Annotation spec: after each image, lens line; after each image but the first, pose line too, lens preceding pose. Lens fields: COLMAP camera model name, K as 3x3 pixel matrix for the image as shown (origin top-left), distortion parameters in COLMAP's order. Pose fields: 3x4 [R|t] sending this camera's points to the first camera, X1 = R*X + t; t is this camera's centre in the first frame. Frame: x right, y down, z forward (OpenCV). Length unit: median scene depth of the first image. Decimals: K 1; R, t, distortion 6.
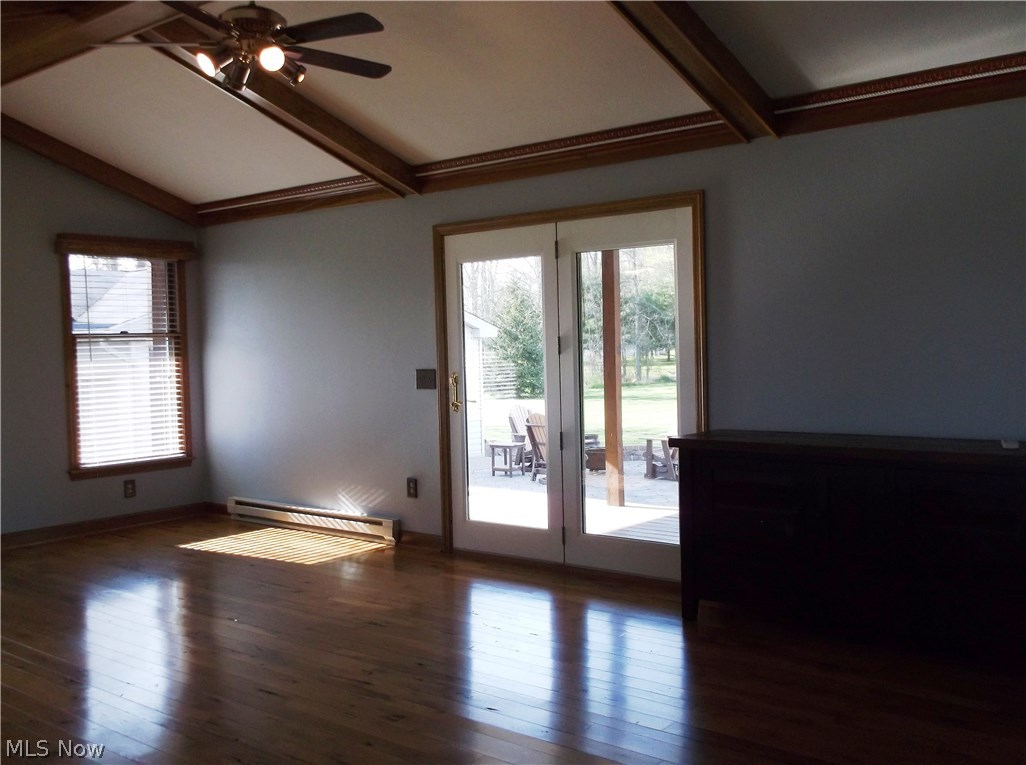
lens RADIAL K [[1006.0, 0, 511.4], [0, 1006.0, 379.2], [0, 0, 1]] dist [0.002931, 0.000000]
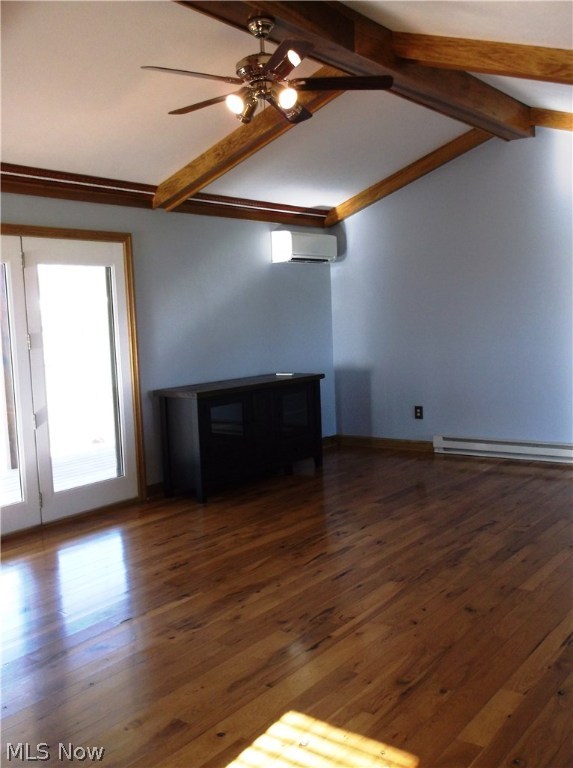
lens RADIAL K [[753.0, 0, 300.2], [0, 753.0, 387.3], [0, 0, 1]] dist [0.002931, 0.000000]
pose [[-0.056373, -0.073211, 0.995722, -1.036647], [0.073790, 0.994275, 0.077282, -0.030240], [-0.995679, 0.077831, -0.050648, 0.889762]]
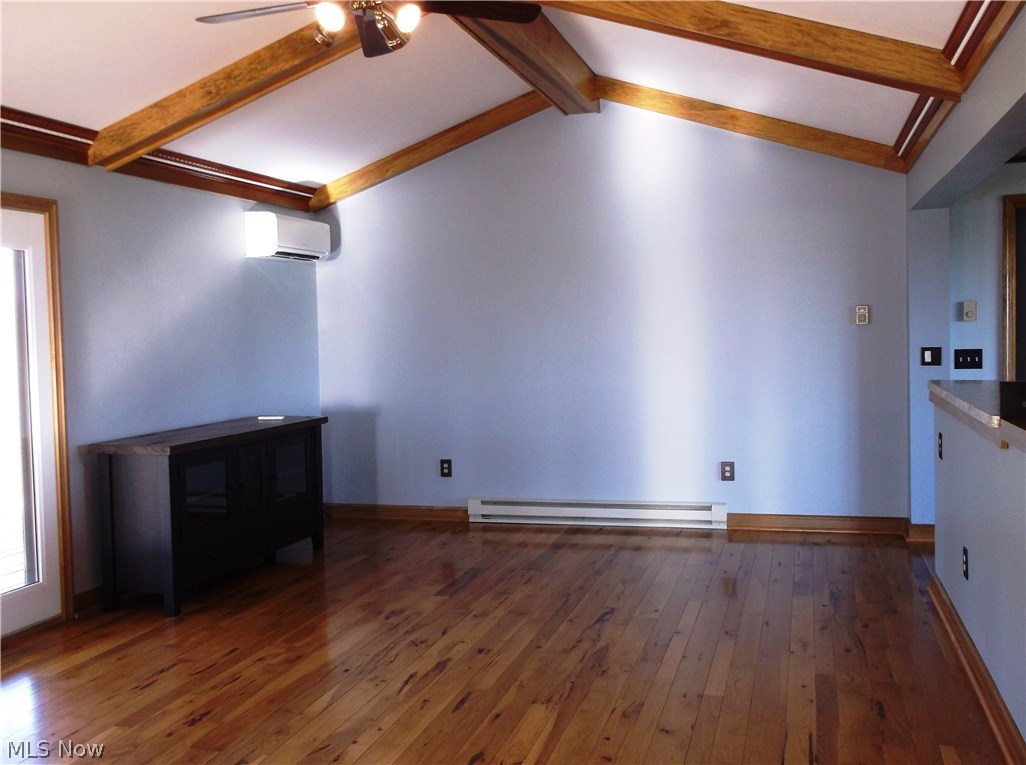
lens RADIAL K [[1006.0, 0, 516.2], [0, 1006.0, 379.2], [0, 0, 1]] dist [0.002931, 0.000000]
pose [[-0.397842, -0.015049, 0.917331, -0.942062], [0.061724, 0.997161, 0.043129, -0.034023], [-0.915375, 0.073780, -0.395783, 1.071549]]
